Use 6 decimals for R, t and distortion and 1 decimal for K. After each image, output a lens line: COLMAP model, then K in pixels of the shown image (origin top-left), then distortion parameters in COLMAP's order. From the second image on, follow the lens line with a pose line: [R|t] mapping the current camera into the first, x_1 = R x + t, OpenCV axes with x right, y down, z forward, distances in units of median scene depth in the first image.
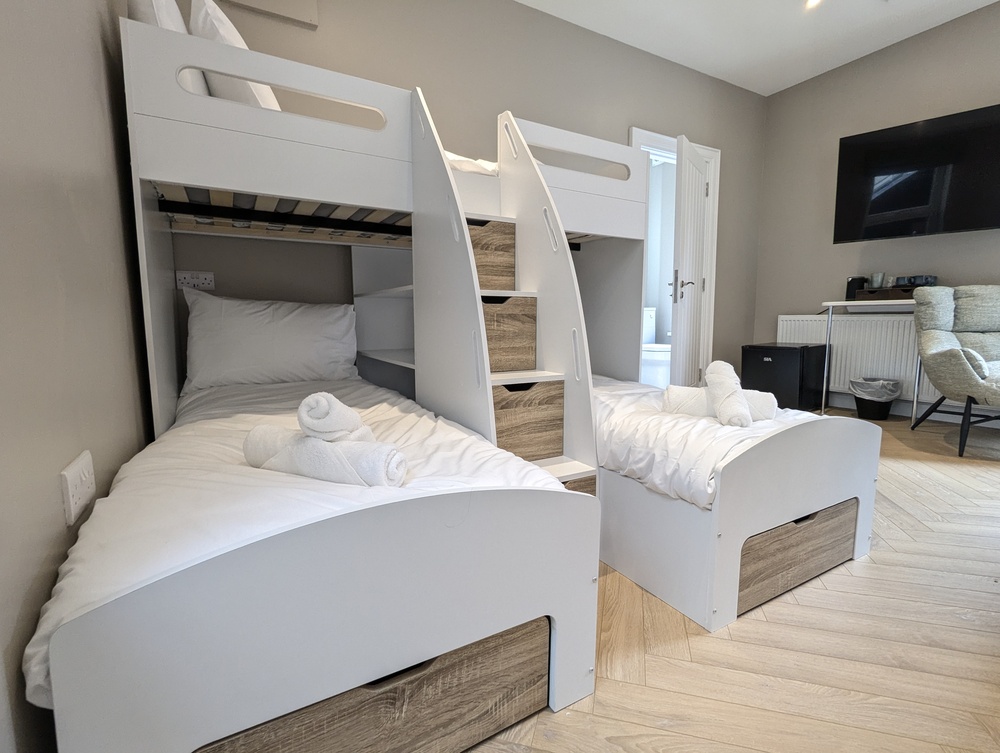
lens RADIAL K [[477.9, 0, 500.1], [0, 477.9, 375.9], [0, 0, 1]] dist [0.000630, -0.001115]
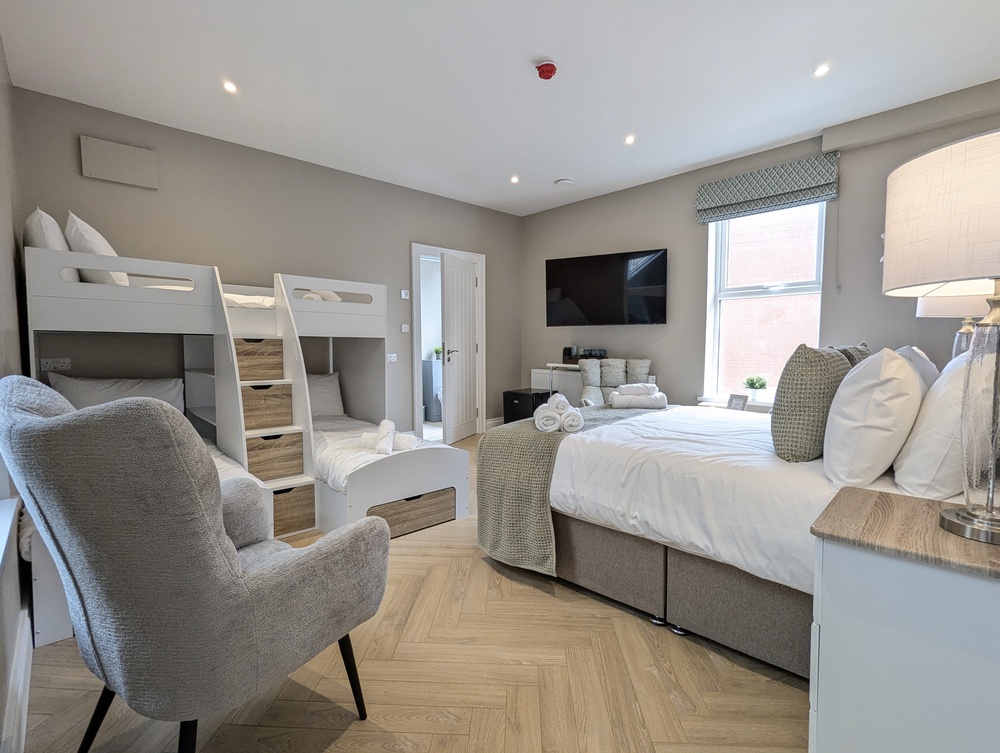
lens RADIAL K [[477.9, 0, 502.0], [0, 477.9, 376.8], [0, 0, 1]] dist [0.000630, -0.001115]
pose [[0.973907, -0.005654, 0.226878, 0.424536], [0.016980, 0.998703, -0.047998, -0.092183], [-0.226312, 0.050598, 0.972740, -0.869857]]
